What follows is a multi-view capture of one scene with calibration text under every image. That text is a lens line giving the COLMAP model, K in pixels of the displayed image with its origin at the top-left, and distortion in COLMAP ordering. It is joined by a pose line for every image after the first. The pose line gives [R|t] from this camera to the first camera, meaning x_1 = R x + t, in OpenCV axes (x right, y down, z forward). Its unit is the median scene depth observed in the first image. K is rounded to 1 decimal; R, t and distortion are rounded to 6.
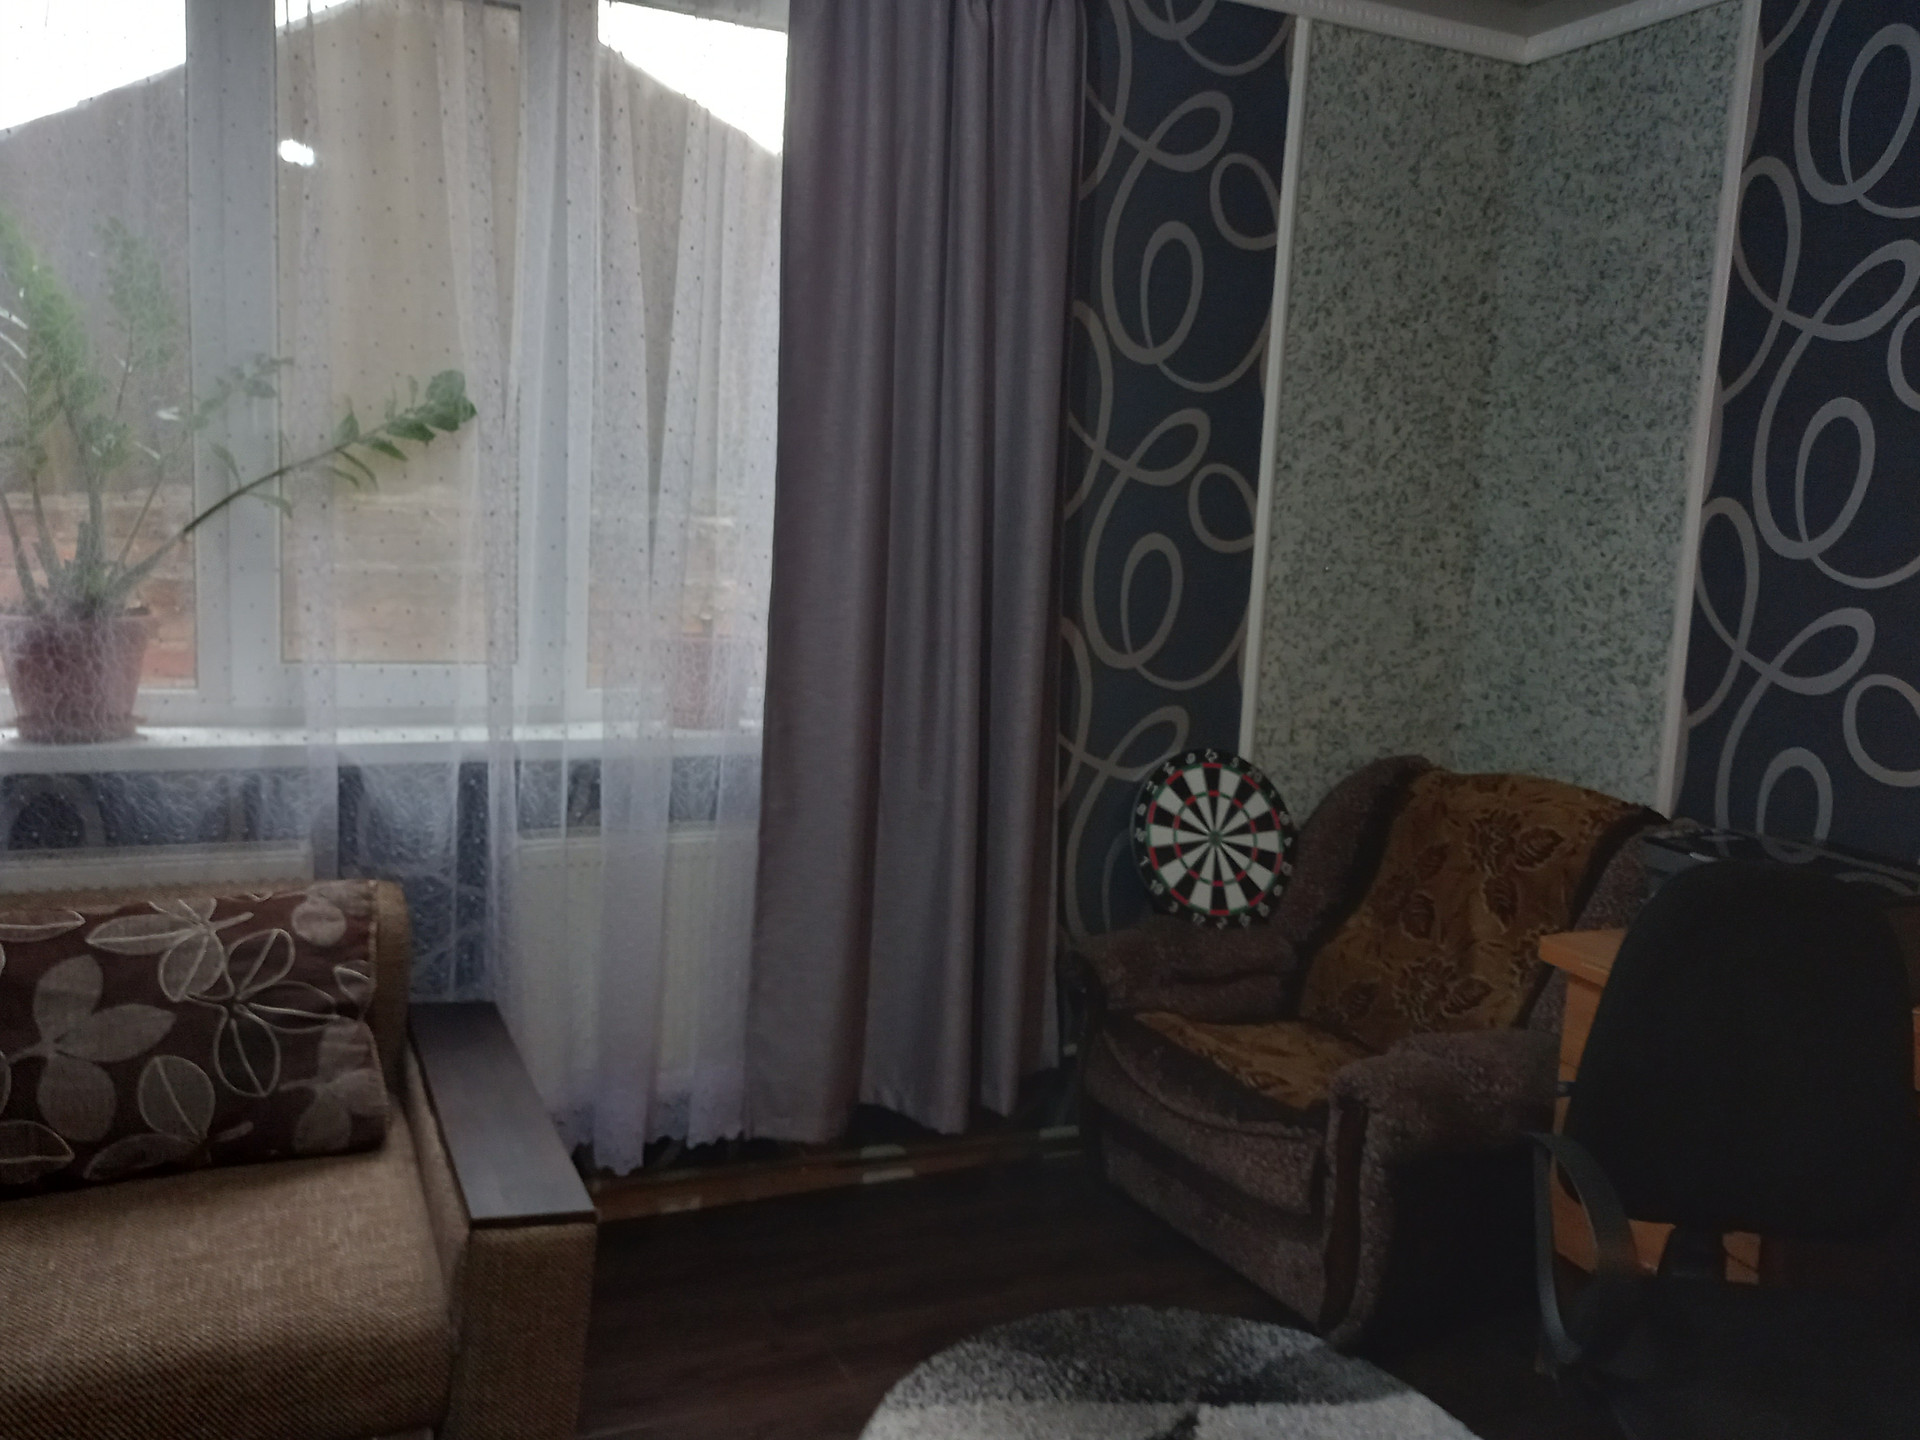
lens RADIAL K [[1513.9, 0, 959.0], [0, 1513.9, 712.9], [0, 0, 1]] dist [0.026324, -0.026619]
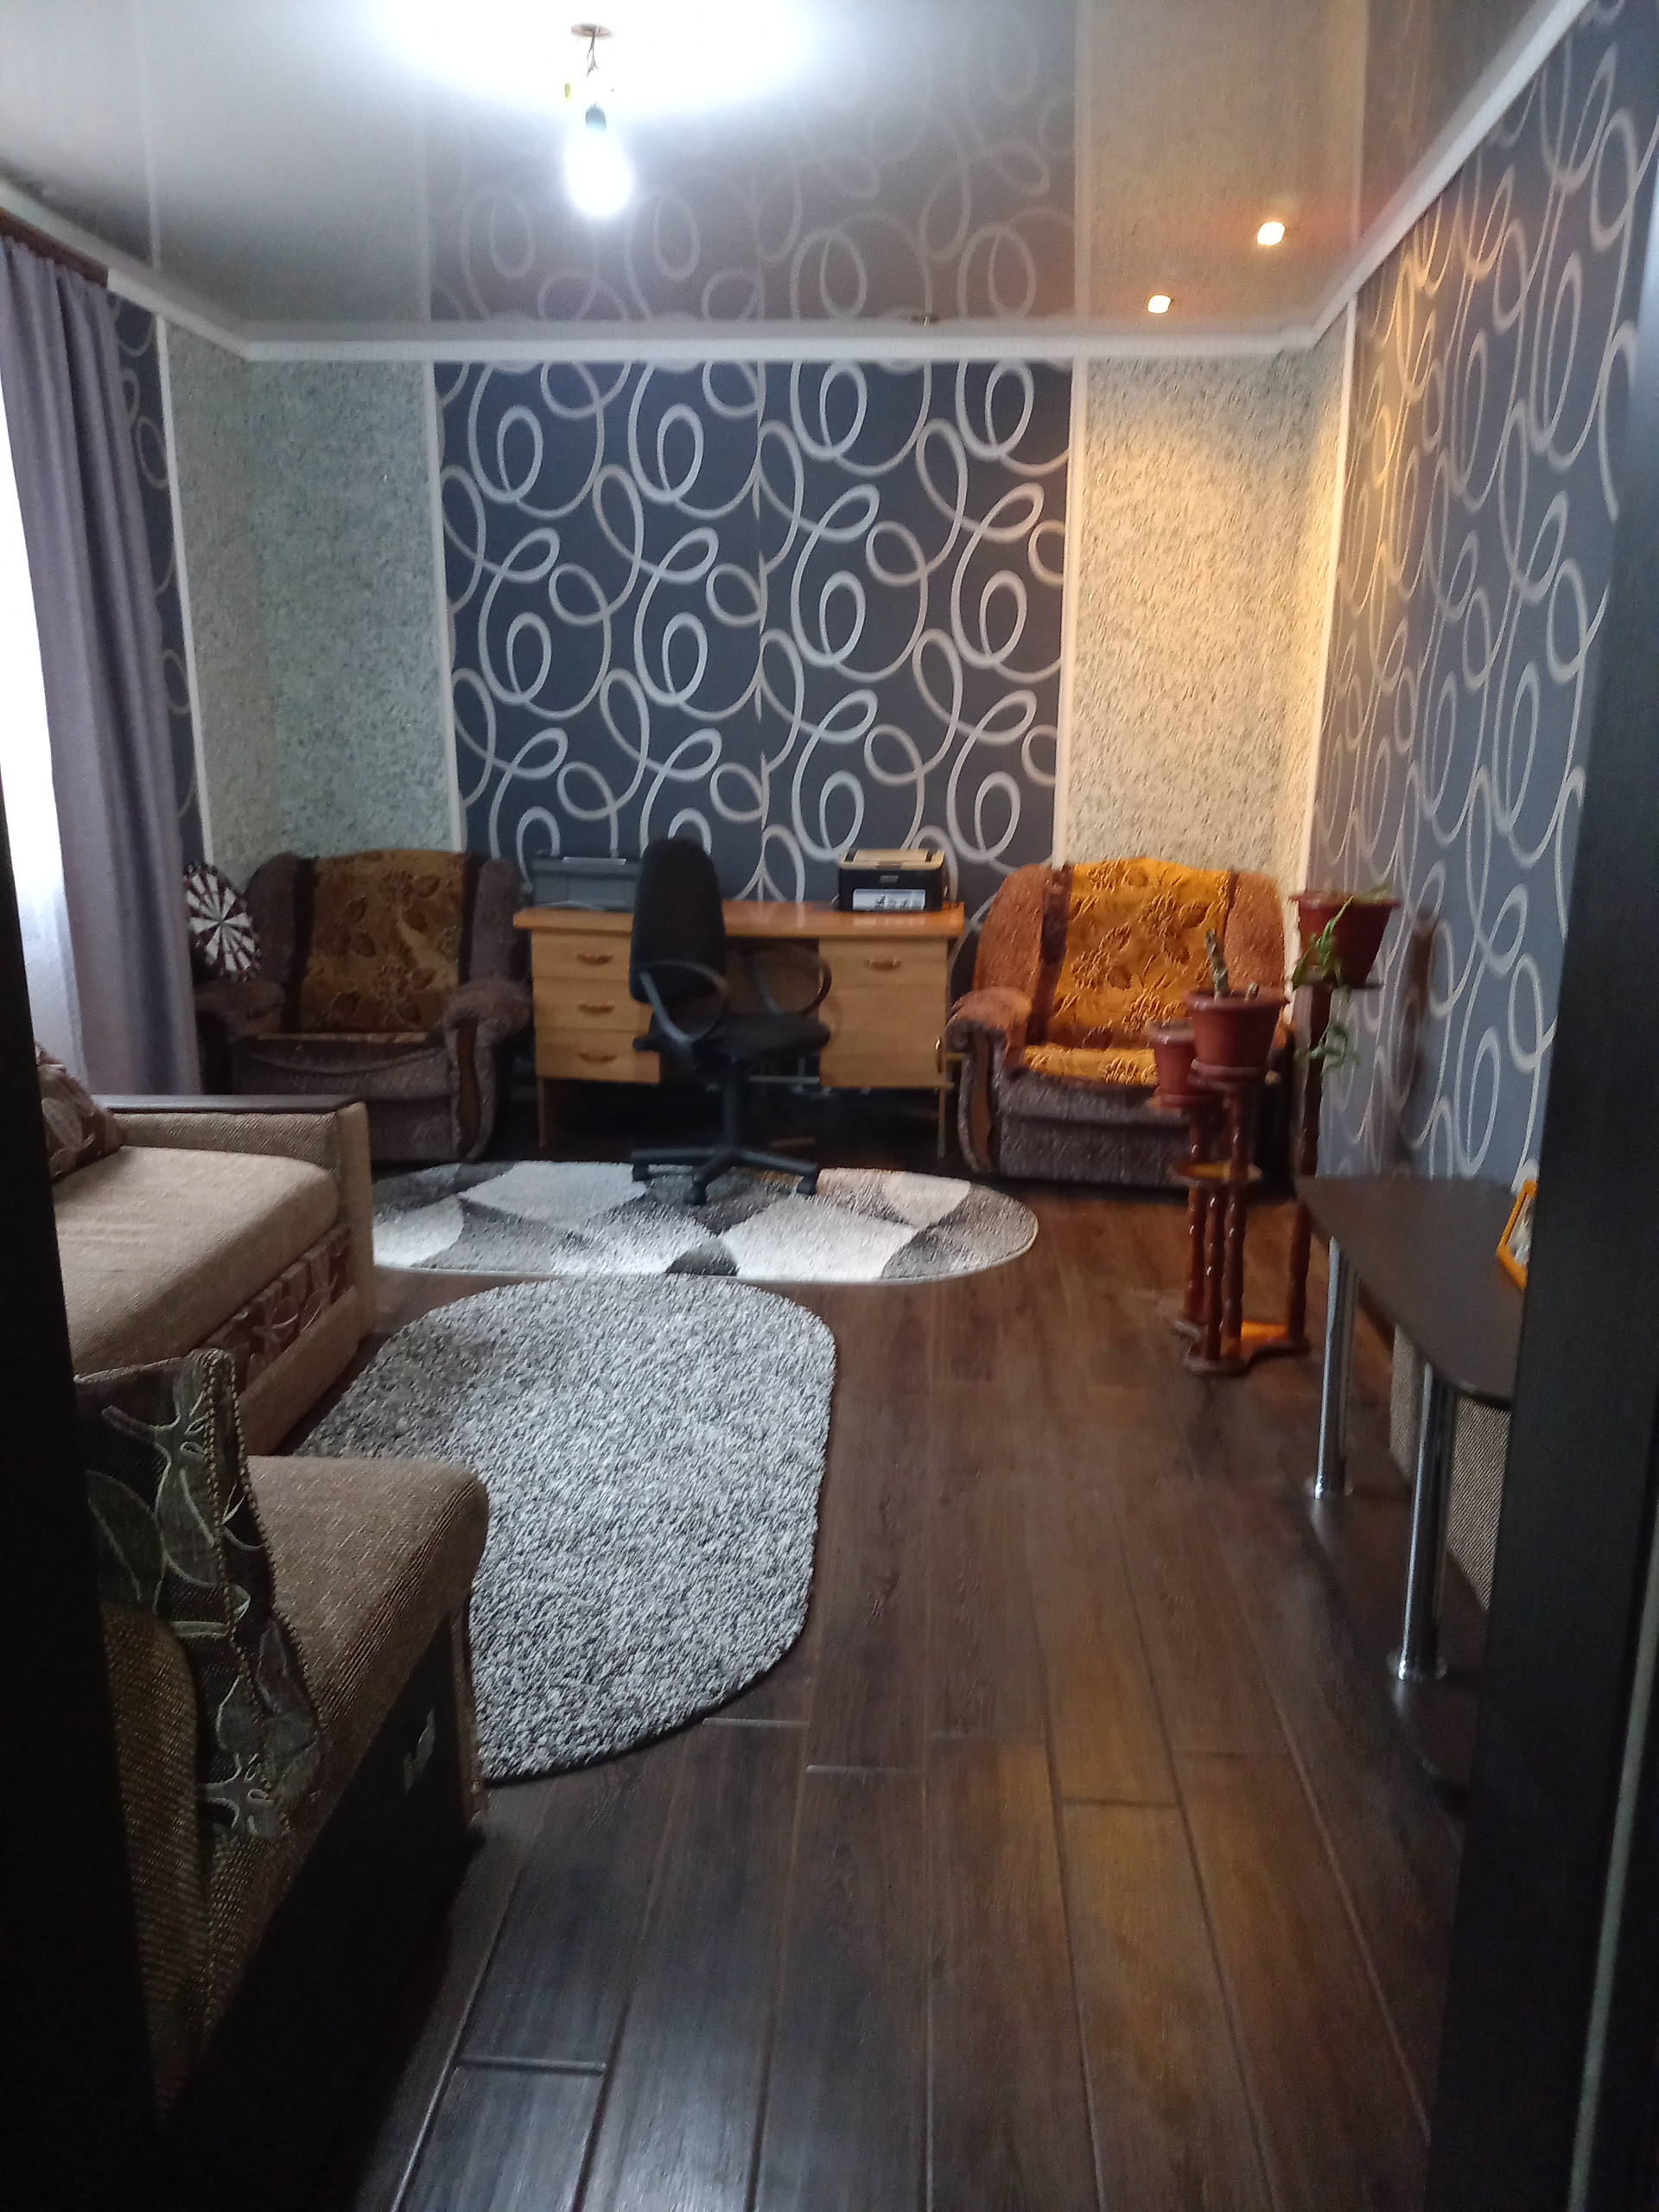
lens RADIAL K [[1594.8, 0, 844.7], [0, 1594.8, 1115.0], [0, 0, 1]] dist [0.056593, -0.054626]
pose [[0.467482, -0.258912, 0.845237, -1.170946], [0.135700, 0.965833, 0.220800, 0.005115], [-0.873525, 0.011479, 0.486644, -0.321104]]
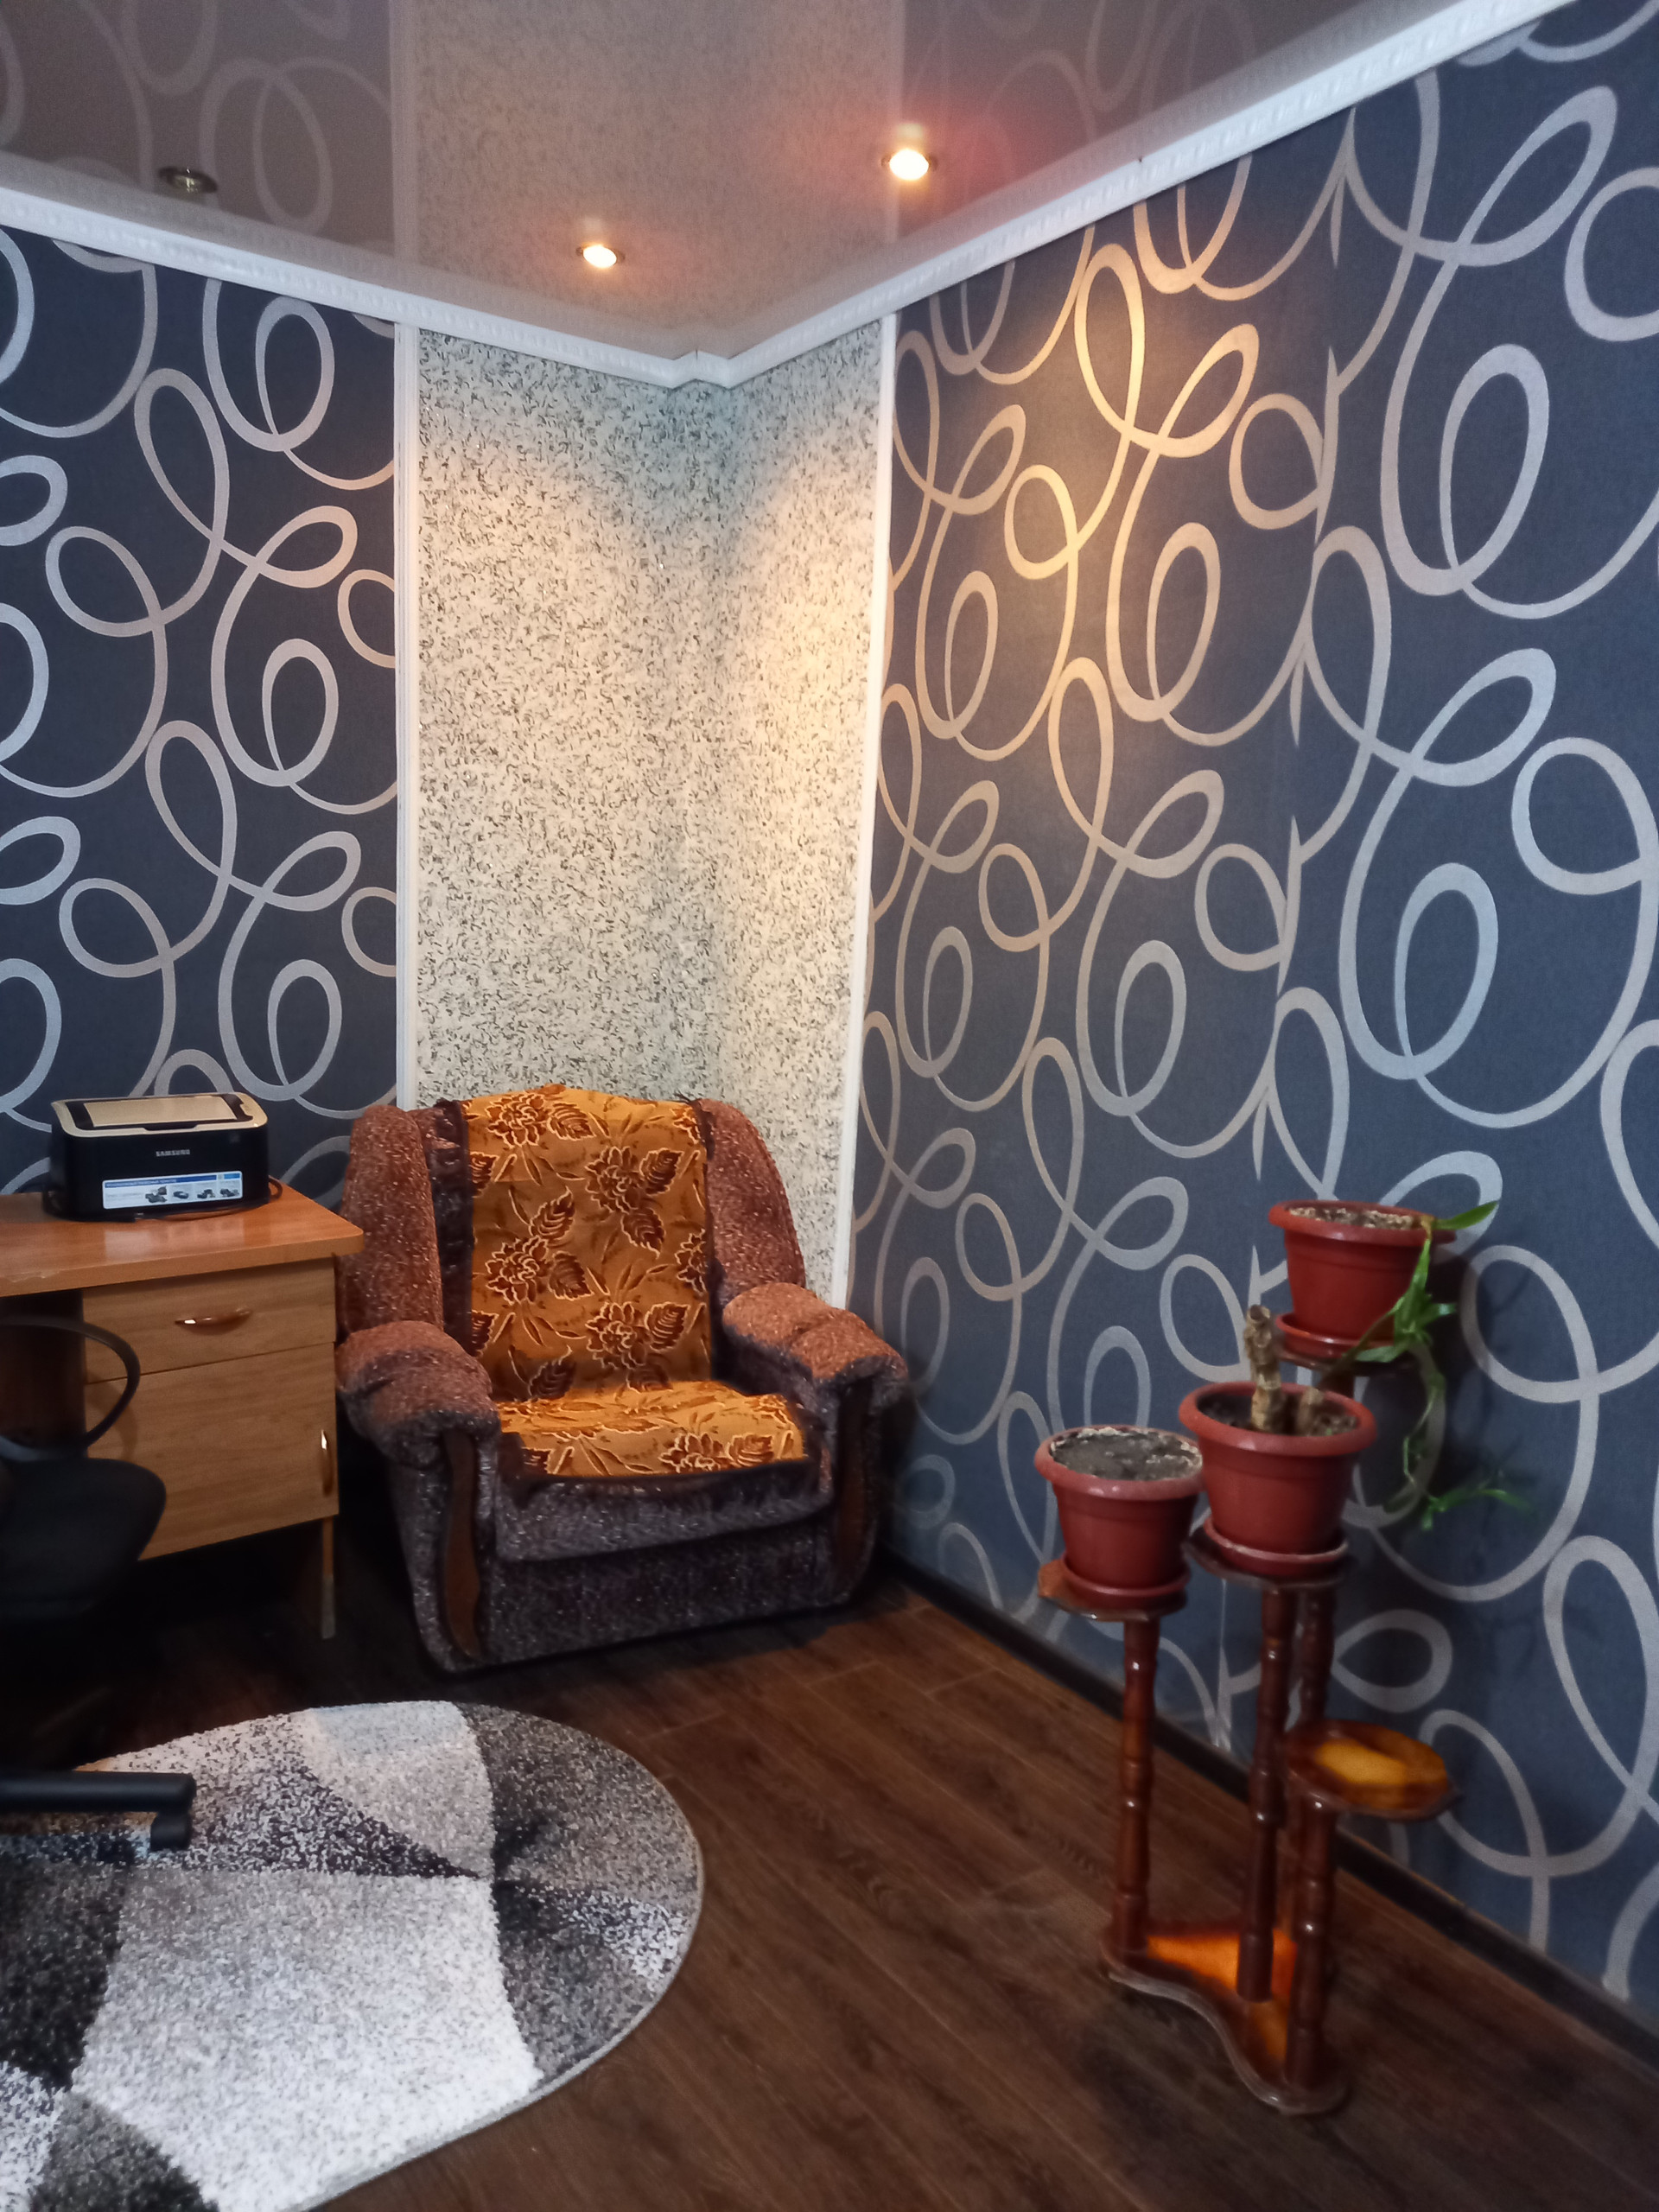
lens RADIAL K [[1594.8, 0, 865.8], [0, 1594.8, 1120.9], [0, 0, 1]] dist [0.056593, -0.054626]
pose [[-0.199586, -0.204259, 0.958355, -0.514883], [0.081115, 0.971231, 0.223897, -0.065948], [-0.976517, 0.122424, -0.177276, 0.347606]]
